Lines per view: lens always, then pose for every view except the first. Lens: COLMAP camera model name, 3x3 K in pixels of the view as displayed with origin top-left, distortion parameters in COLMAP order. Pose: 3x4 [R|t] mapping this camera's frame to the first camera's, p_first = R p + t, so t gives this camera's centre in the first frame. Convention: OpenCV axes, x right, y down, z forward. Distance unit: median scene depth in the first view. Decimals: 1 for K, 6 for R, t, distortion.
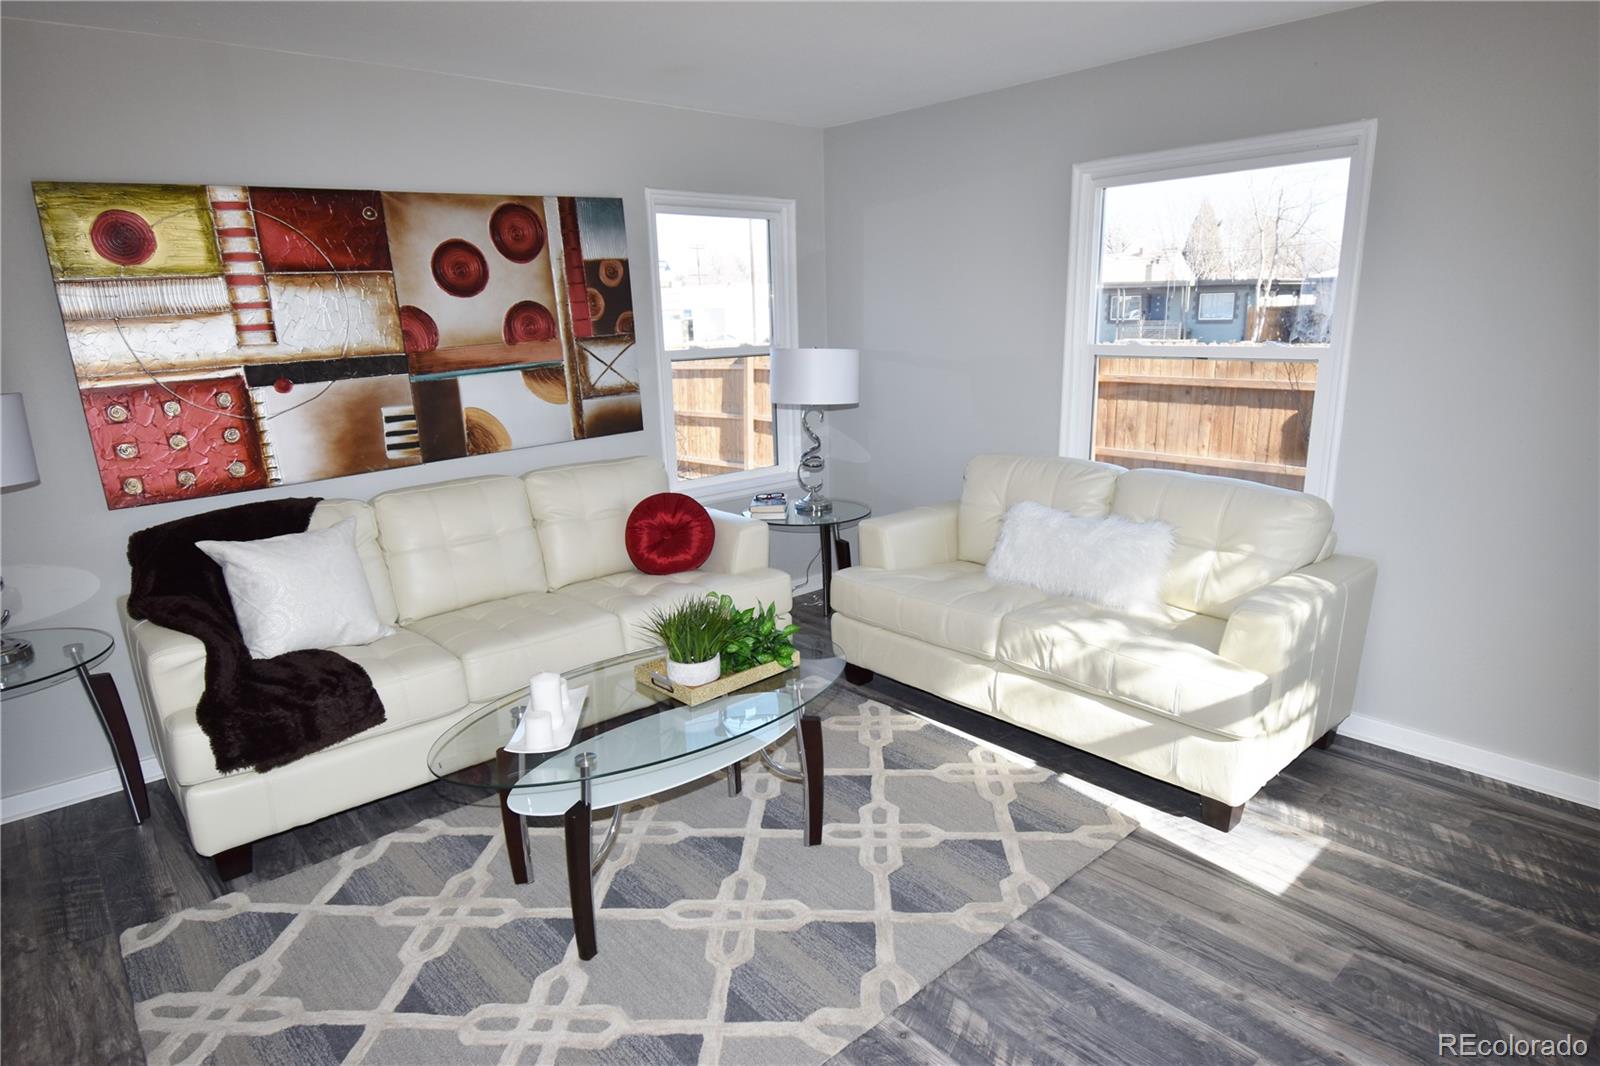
lens RADIAL K [[924.4, 0, 796.6], [0, 924.4, 534.9], [0, 0, 1]] dist [-0.004390, -0.001067]
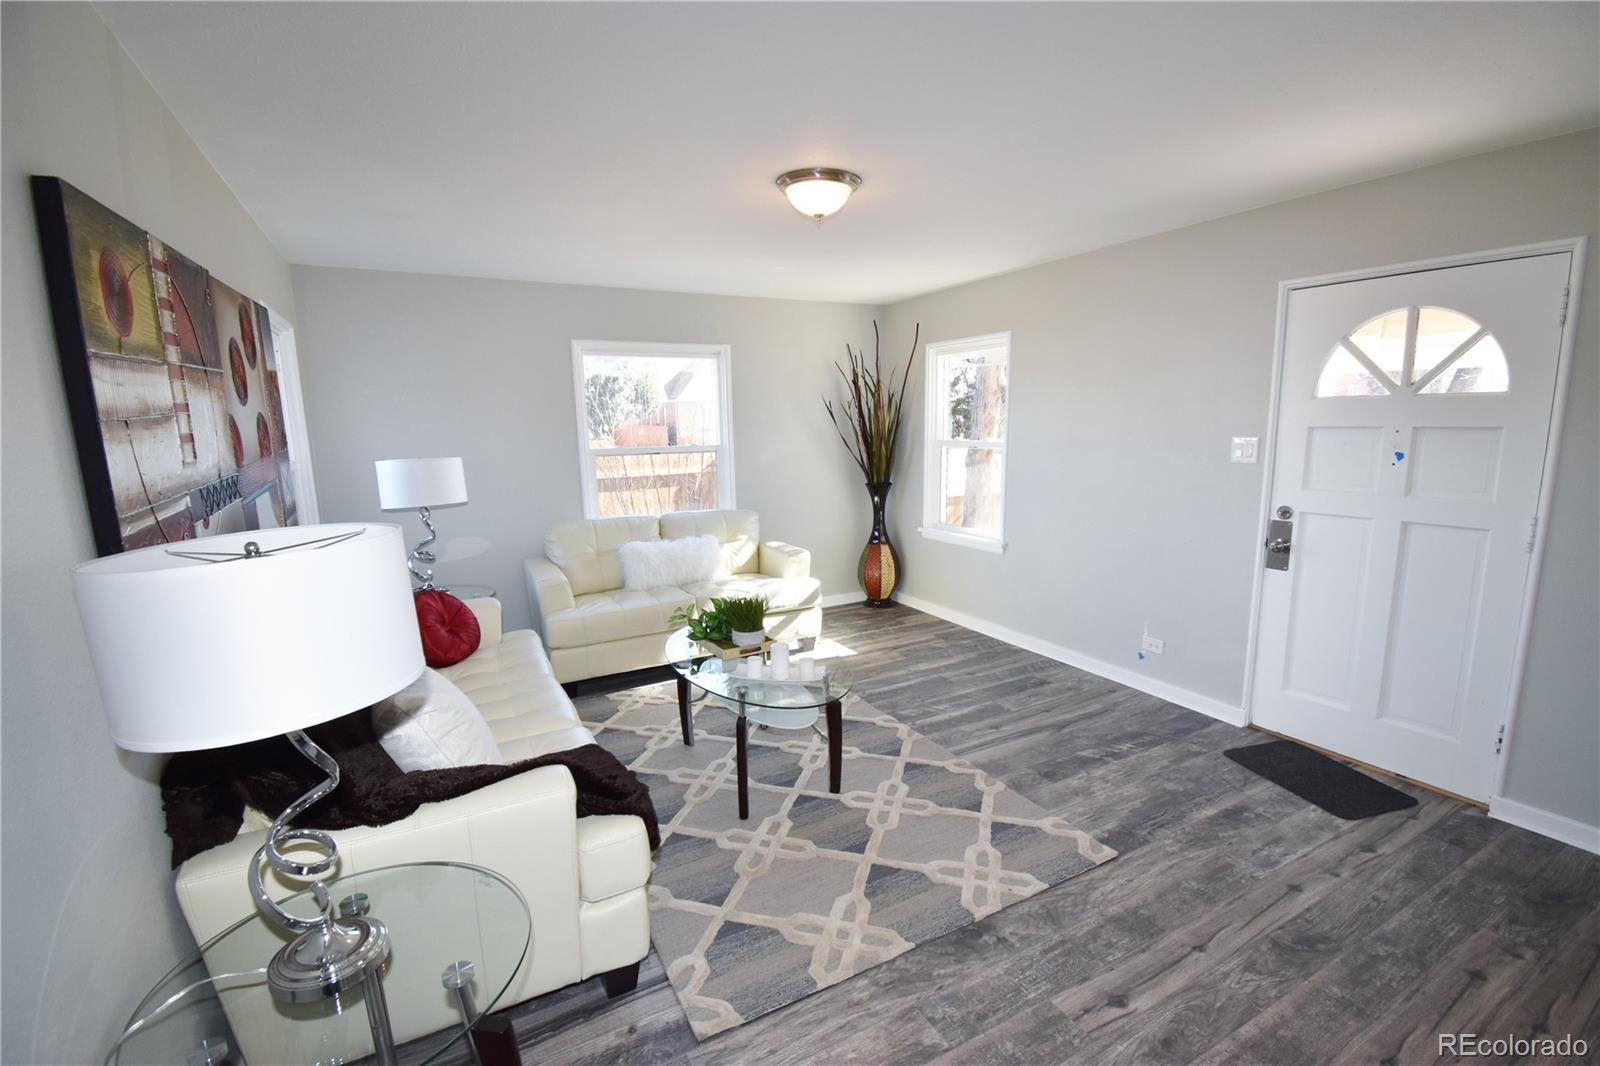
lens RADIAL K [[709.2, 0, 808.2], [0, 709.2, 546.5], [0, 0, 1]] dist [0.023835, -0.029412]
pose [[0.225264, -0.151626, 0.962427, -1.382612], [0.245937, 0.964676, 0.094417, -0.110459], [-0.942747, 0.215427, 0.254598, 0.599390]]
